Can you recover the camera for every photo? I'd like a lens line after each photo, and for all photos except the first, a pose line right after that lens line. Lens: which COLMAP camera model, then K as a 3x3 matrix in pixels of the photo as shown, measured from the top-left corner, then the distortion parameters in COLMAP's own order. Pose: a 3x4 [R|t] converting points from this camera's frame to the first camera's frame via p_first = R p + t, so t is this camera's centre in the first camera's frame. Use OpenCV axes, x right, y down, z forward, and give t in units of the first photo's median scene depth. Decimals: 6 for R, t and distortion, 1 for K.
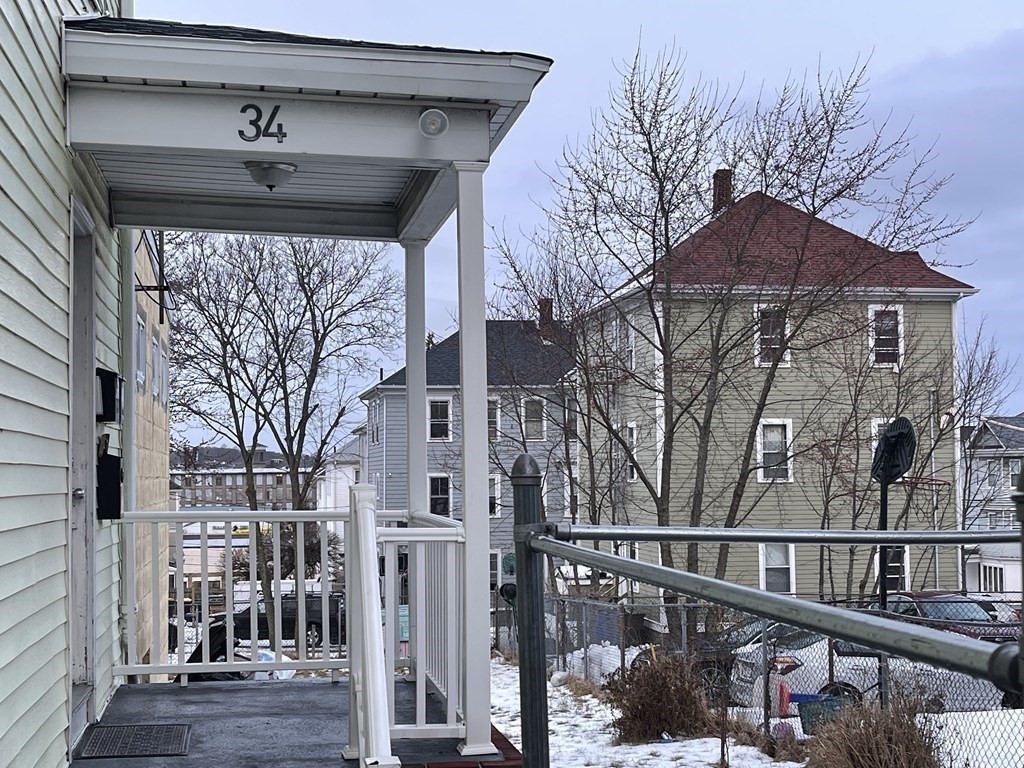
lens RADIAL K [[1579.1, 0, 513.1], [0, 1579.1, 385.8], [0, 0, 1]] dist [0.060808, 0.000000]
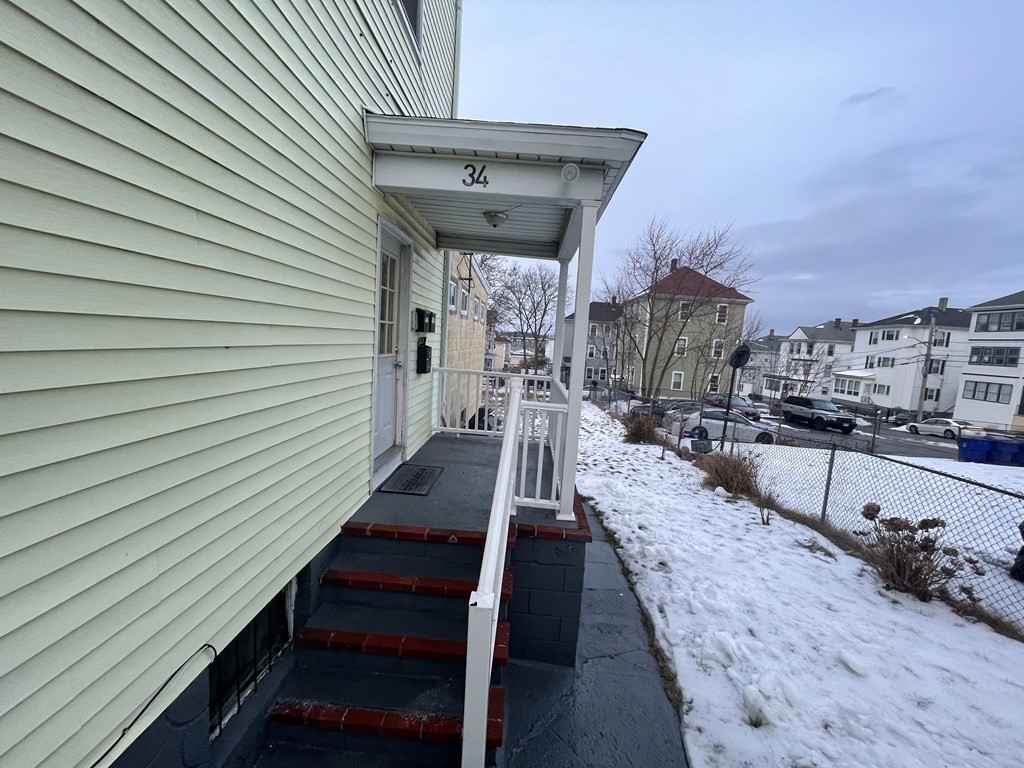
lens RADIAL K [[411.8, 0, 506.2], [0, 411.8, 381.5], [0, 0, 1]] dist [0.004318, 0.000050]
pose [[0.972255, 0.097709, -0.212539, -0.000247], [-0.064145, 0.985120, 0.159449, -0.002204], [0.224956, -0.141392, 0.964056, 0.101051]]
